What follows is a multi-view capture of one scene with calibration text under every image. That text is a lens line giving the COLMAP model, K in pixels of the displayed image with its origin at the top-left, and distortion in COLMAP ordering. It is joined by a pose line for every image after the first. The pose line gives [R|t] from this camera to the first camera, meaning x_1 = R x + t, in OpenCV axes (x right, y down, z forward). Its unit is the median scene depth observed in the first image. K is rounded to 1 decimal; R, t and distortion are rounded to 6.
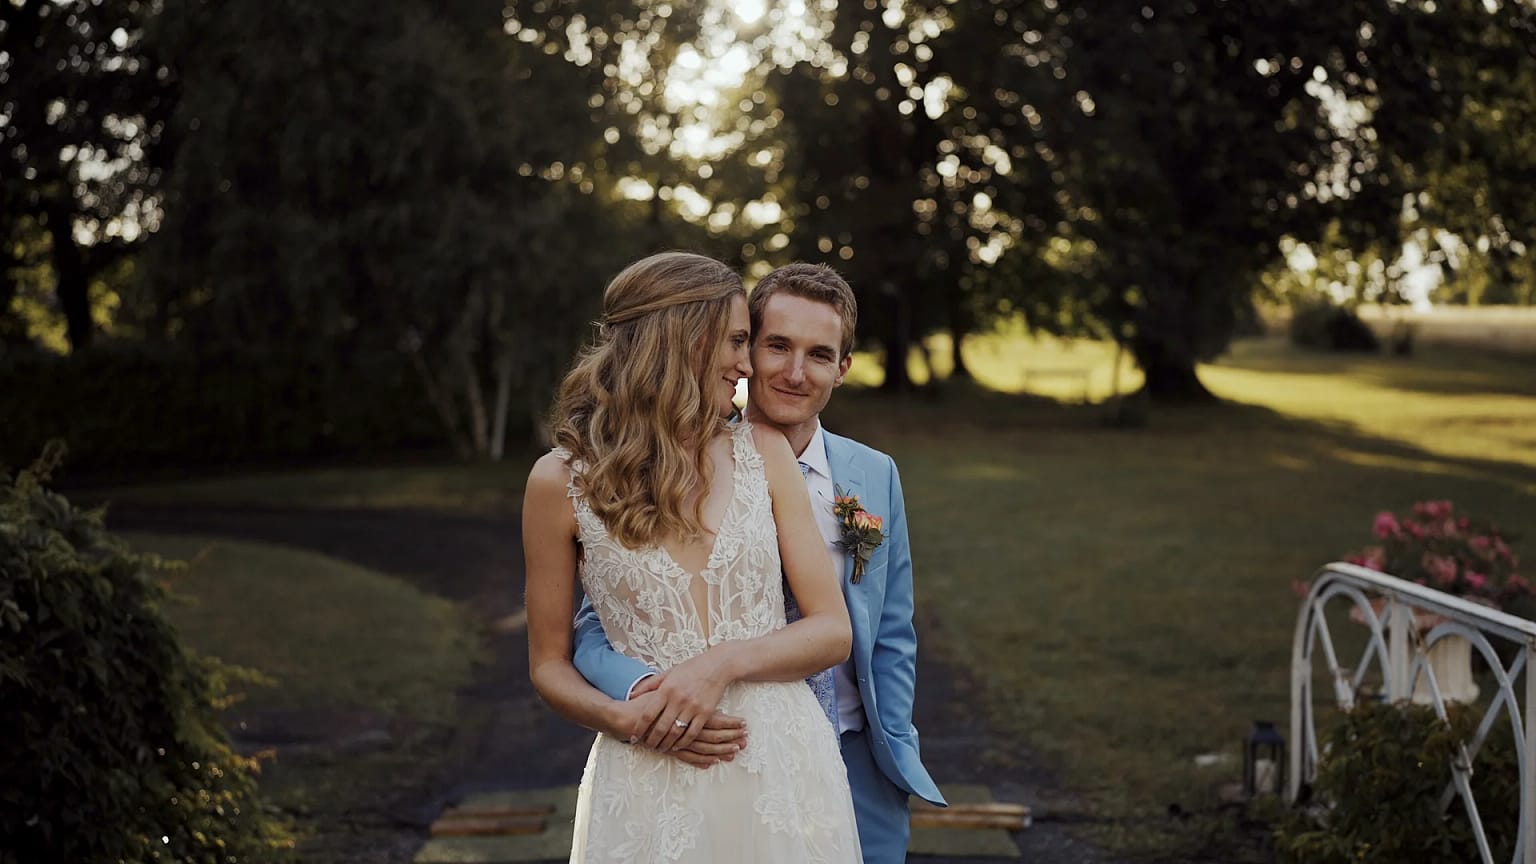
lens RADIAL K [[1199.9, 0, 768.0], [0, 1199.9, 432.0], [0, 0, 1]] dist [-0.114929, 0.004811]
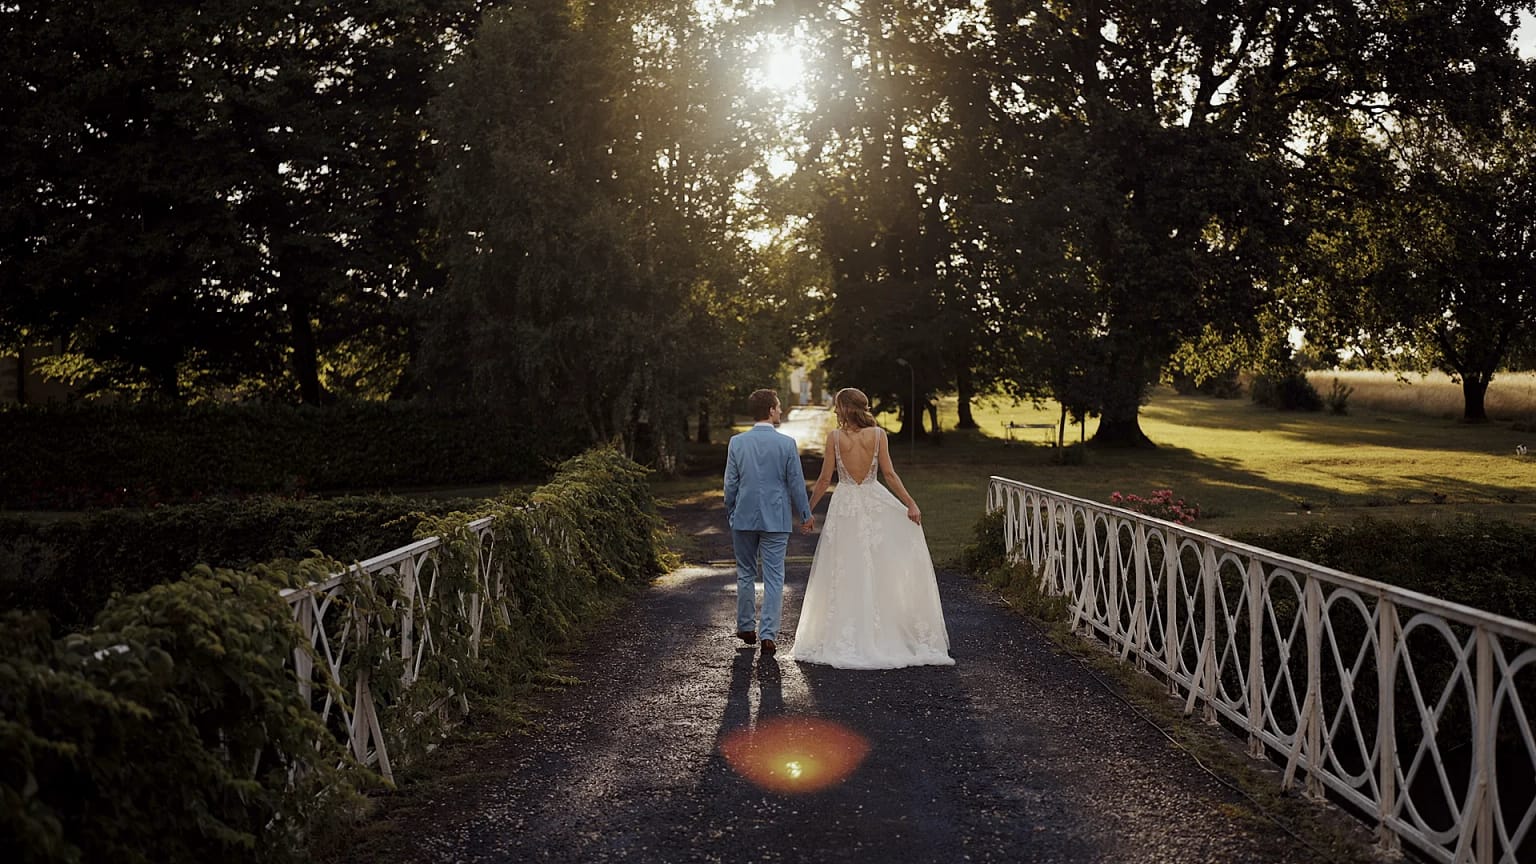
lens RADIAL K [[1199.9, 0, 768.0], [0, 1199.9, 432.0], [0, 0, 1]] dist [-0.114929, 0.004811]
pose [[0.999499, 0.005940, -0.031102, -0.010124], [-0.007369, 0.998912, -0.046045, 0.026224], [0.030795, 0.046251, 0.998455, -0.428856]]
